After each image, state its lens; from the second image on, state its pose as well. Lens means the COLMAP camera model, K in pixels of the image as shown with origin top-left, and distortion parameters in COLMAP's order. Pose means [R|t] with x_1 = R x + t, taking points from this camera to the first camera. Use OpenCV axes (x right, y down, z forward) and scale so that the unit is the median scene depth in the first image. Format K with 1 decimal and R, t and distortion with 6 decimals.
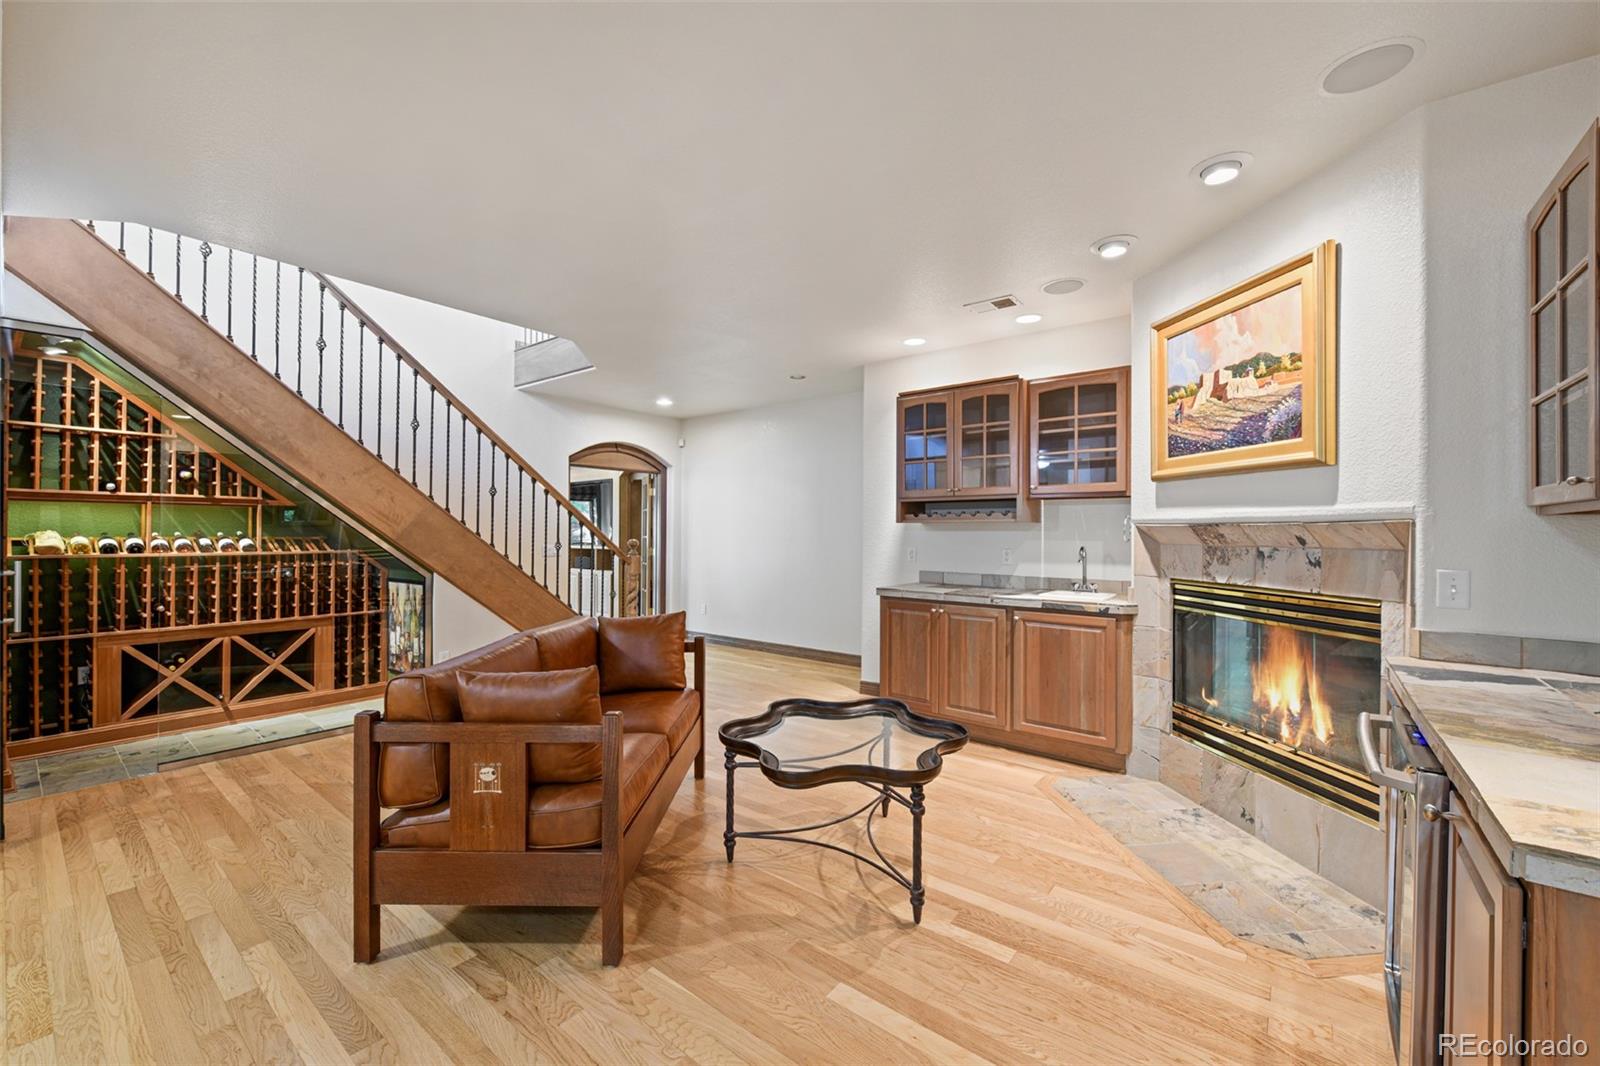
lens RADIAL K [[632.1, 0, 796.2], [0, 632.1, 533.3], [0, 0, 1]] dist [-0.002224, -0.001057]
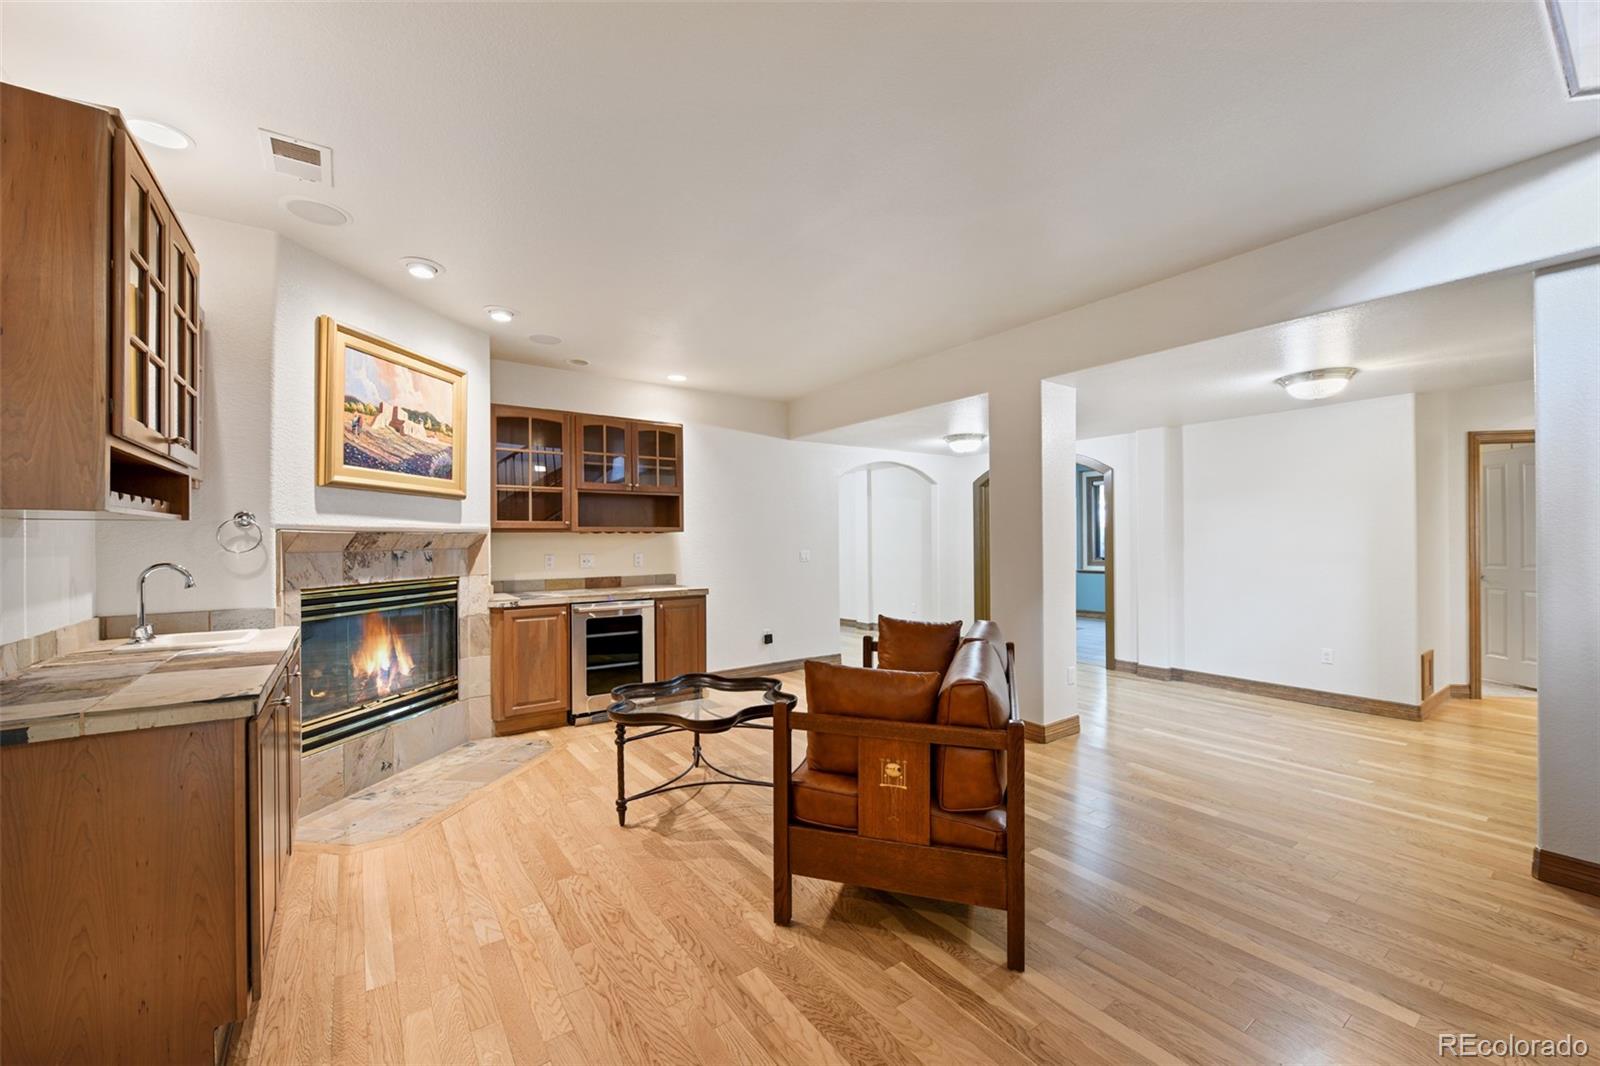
lens RADIAL K [[632.1, 0, 800.8], [0, 632.1, 534.6], [0, 0, 1]] dist [-0.002224, -0.001057]
pose [[-0.960323, 0.003020, 0.278873, -0.429137], [0.001823, 0.999988, -0.004554, -0.003994], [-0.278883, -0.003865, -0.960317, 1.982550]]
